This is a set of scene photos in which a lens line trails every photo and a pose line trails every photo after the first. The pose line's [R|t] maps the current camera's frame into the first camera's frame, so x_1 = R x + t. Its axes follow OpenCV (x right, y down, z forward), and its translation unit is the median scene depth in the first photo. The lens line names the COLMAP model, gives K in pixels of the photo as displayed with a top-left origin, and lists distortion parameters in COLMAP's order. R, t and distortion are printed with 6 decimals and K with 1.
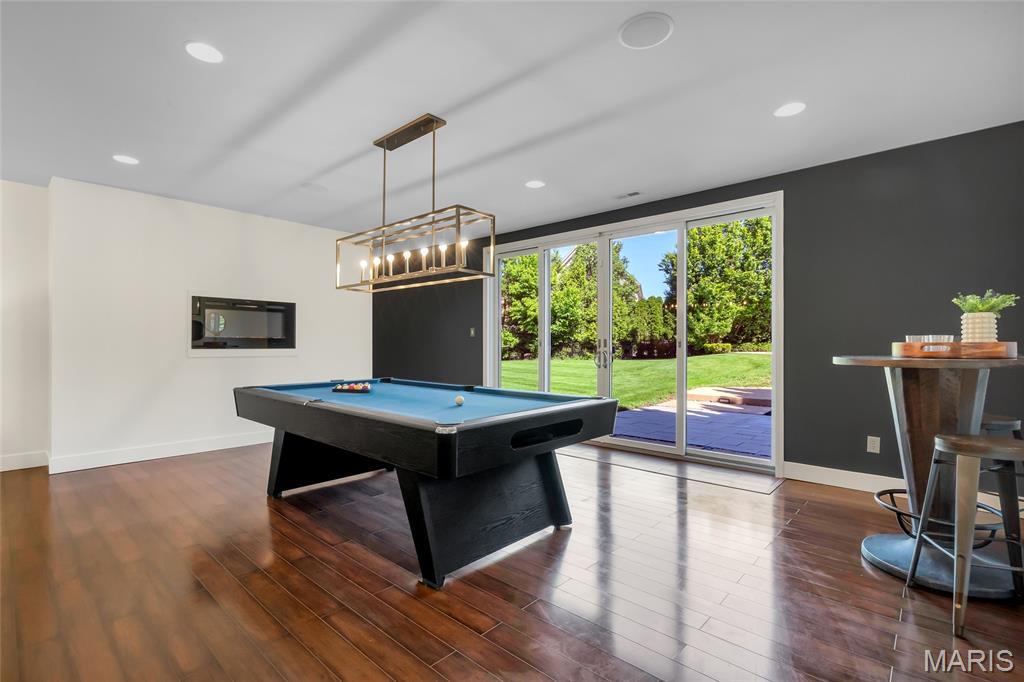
lens RADIAL K [[473.6, 0, 517.6], [0, 473.6, 342.3], [0, 0, 1]] dist [-0.004167, -0.000369]
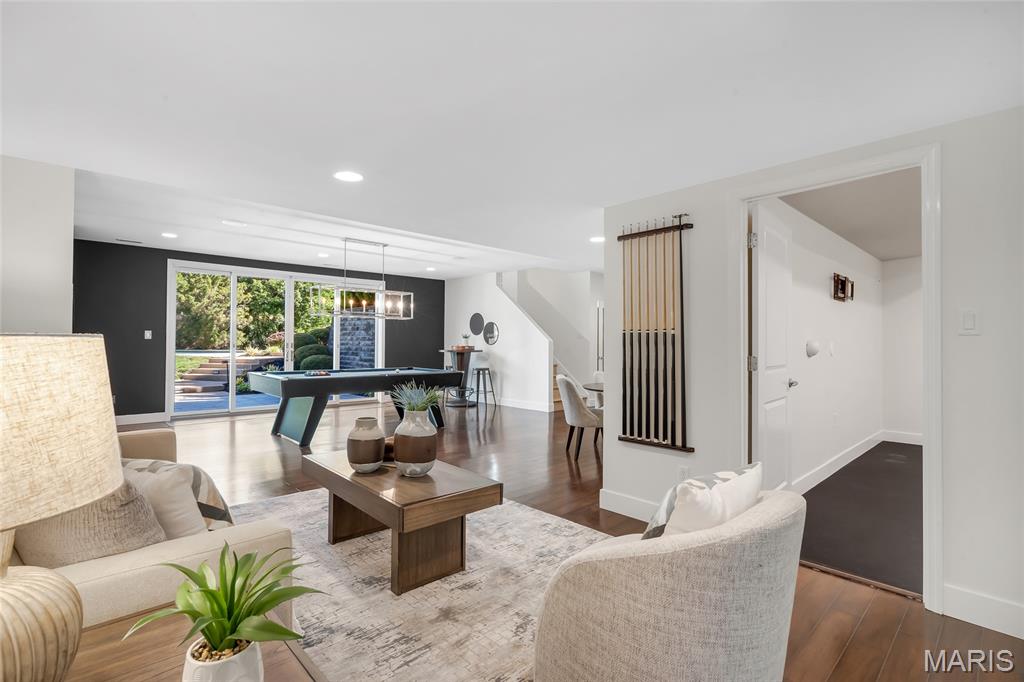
lens RADIAL K [[473.9, 0, 508.0], [0, 473.9, 344.2], [0, 0, 1]] dist [0.000121, 0.000102]
pose [[0.095489, -0.004241, 0.995421, -1.258358], [-0.006805, 0.999965, 0.004913, -0.013080], [-0.995407, -0.007243, 0.095457, 0.127453]]
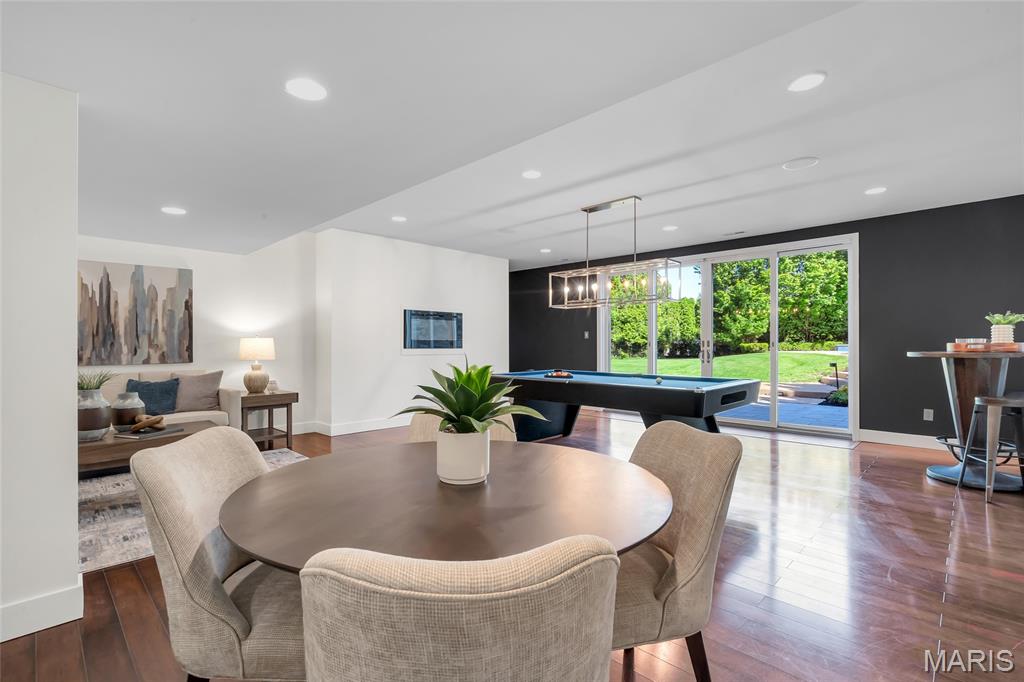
lens RADIAL K [[475.7, 0, 517.5], [0, 475.7, 343.7], [0, 0, 1]] dist [0.000799, 0.000212]
pose [[0.999357, -0.003078, -0.035728, -0.273326], [0.003171, 0.999992, 0.002551, -0.002572], [0.035720, -0.002663, 0.999358, -0.301731]]
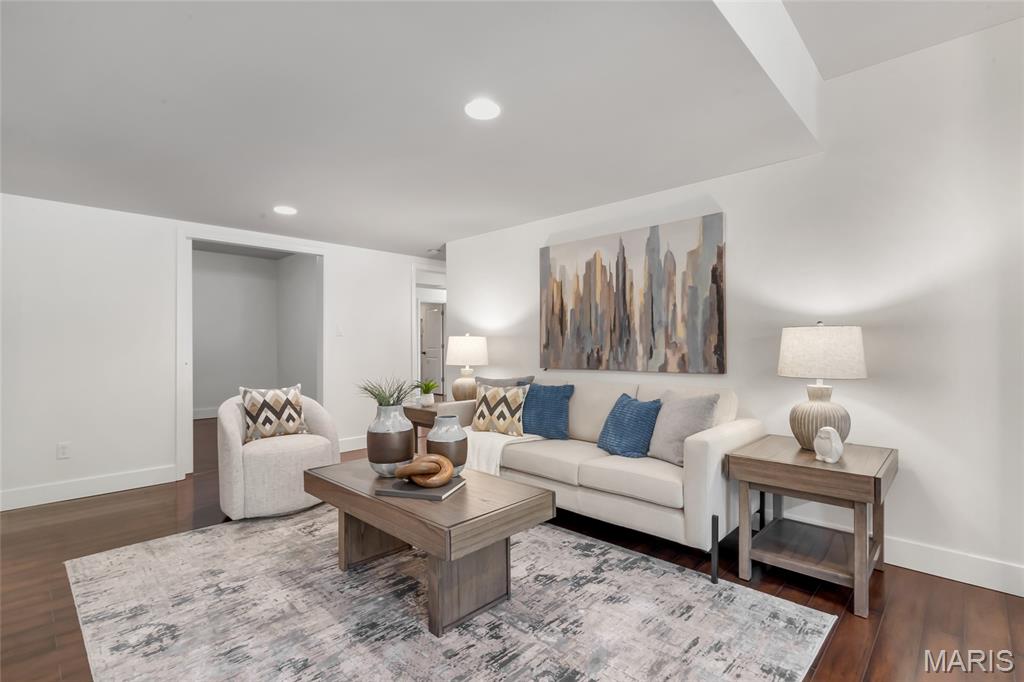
lens RADIAL K [[473.9, 0, 508.0], [0, 473.9, 344.2], [0, 0, 1]] dist [0.000121, 0.000102]
pose [[-0.035149, -0.003143, -0.999377, -0.401804], [0.004528, 0.999984, -0.003304, 0.001795], [0.999372, -0.004641, -0.035134, 0.379446]]
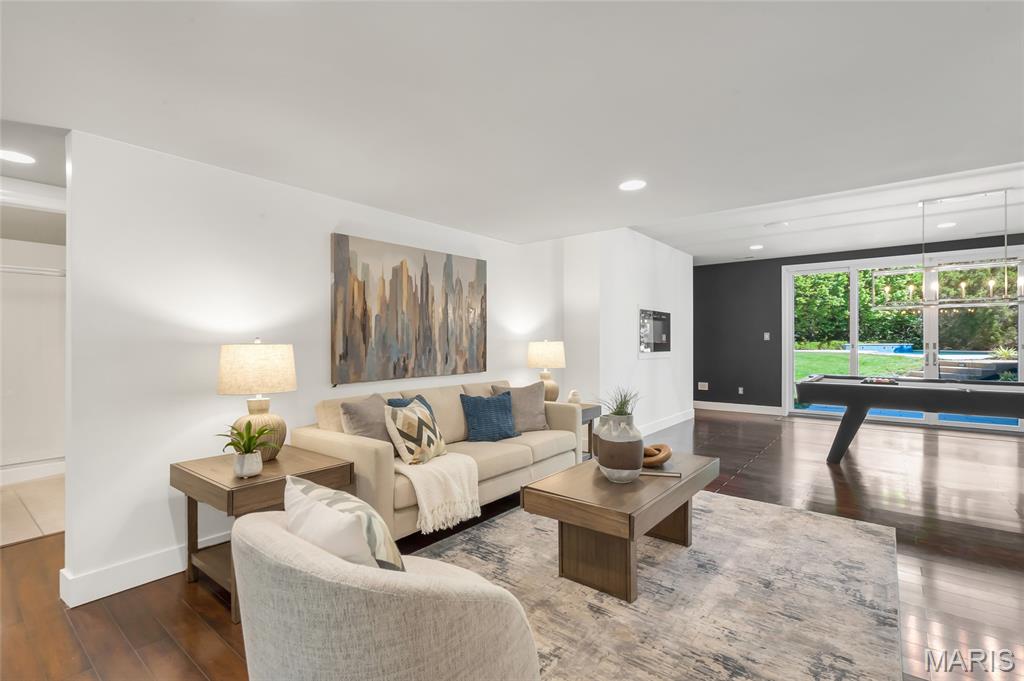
lens RADIAL K [[475.7, 0, 517.5], [0, 475.7, 343.2], [0, 0, 1]] dist [0.000799, 0.000212]
pose [[0.998085, -0.006440, 0.061522, -0.935239], [0.006260, 0.999976, 0.003124, -0.014103], [-0.061541, -0.002733, 0.998101, -0.175427]]
